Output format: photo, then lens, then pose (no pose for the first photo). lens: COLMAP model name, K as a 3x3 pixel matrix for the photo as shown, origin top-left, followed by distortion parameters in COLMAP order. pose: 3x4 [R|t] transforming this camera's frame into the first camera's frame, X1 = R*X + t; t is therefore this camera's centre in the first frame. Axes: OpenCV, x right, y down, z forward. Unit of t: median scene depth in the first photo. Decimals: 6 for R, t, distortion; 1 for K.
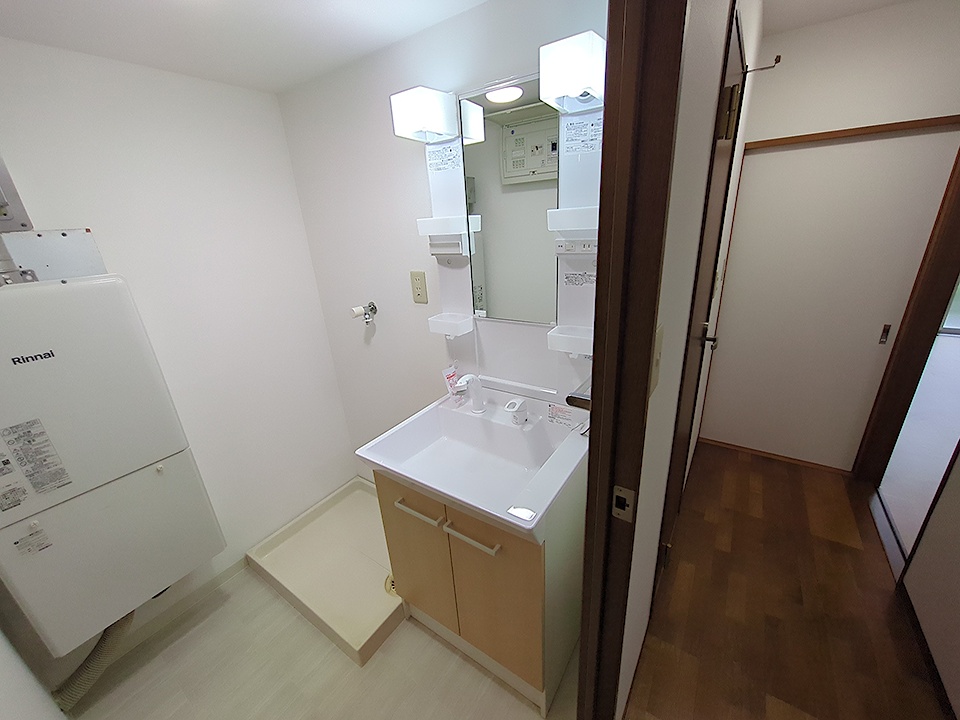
lens RADIAL K [[377.6, 0, 478.9], [0, 377.6, 361.2], [0, 0, 1]] dist [0.001962, -0.000347]
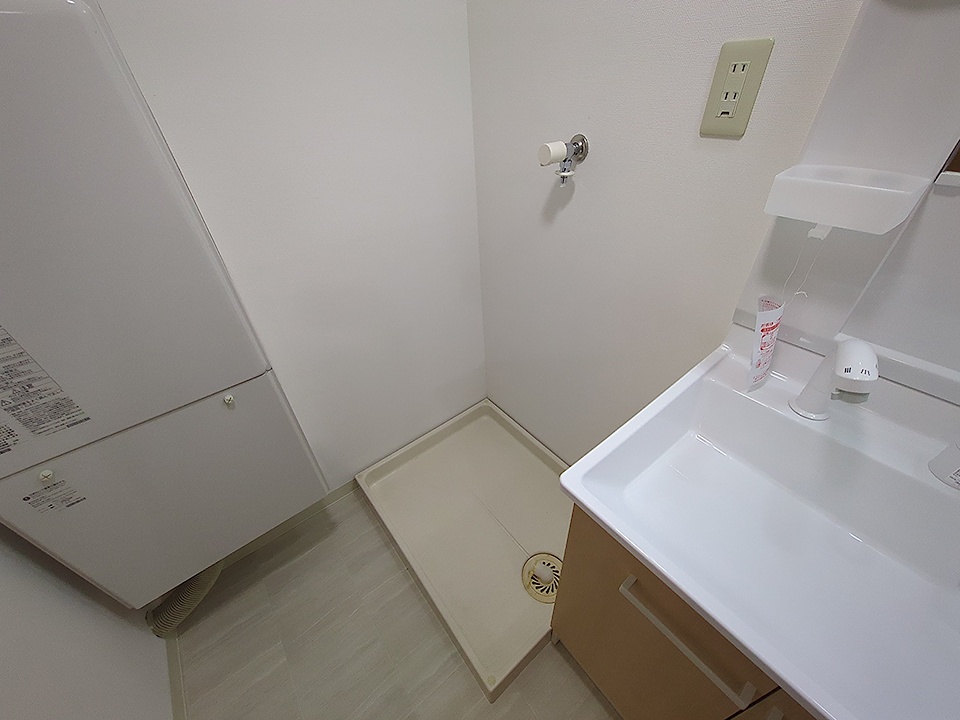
lens RADIAL K [[377.6, 0, 478.9], [0, 377.6, 361.2], [0, 0, 1]] dist [0.001962, -0.000347]
pose [[0.954526, 0.197040, -0.223731, -0.304620], [-0.118185, 0.939058, 0.322804, -0.025222], [0.273702, -0.281683, 0.919642, 0.525457]]
